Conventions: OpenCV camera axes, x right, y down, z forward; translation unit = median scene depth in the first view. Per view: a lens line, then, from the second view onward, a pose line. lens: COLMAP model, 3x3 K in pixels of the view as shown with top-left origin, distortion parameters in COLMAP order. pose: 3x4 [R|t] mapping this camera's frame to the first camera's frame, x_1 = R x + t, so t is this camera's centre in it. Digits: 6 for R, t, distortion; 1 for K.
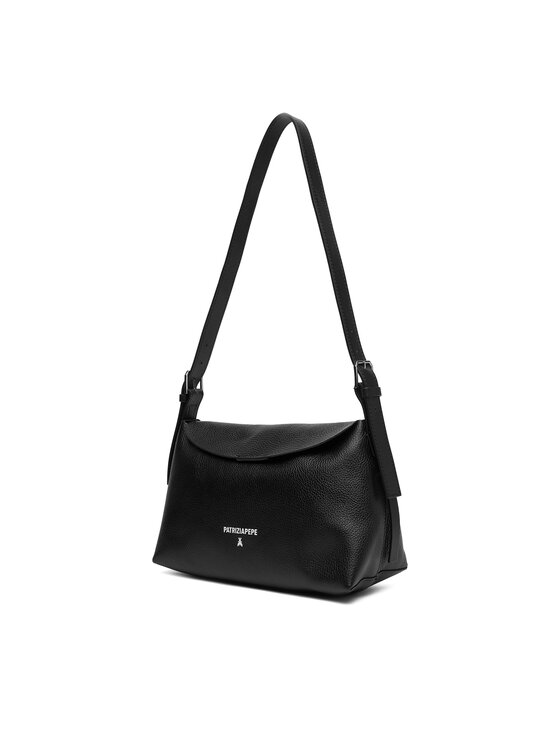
lens RADIAL K [[690.6, 0, 280.0], [0, 690.6, 373.0], [0, 0, 1]] dist [-0.001243, -0.000192]
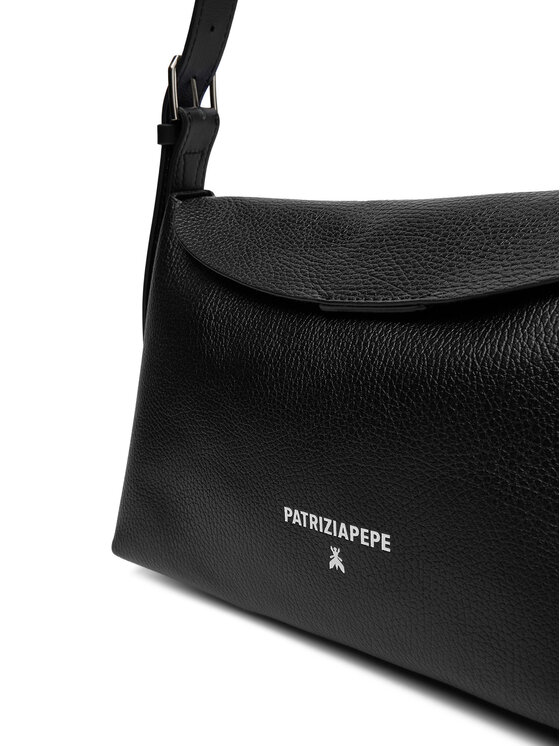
lens RADIAL K [[632.7, 0, 280.0], [0, 632.7, 373.0], [0, 0, 1]] dist [0.006166, 0.001166]
pose [[0.997978, 0.003536, -0.063467, -0.059965], [0.014679, 0.958643, 0.284234, 0.066626], [0.061847, -0.284590, 0.956652, 0.671901]]
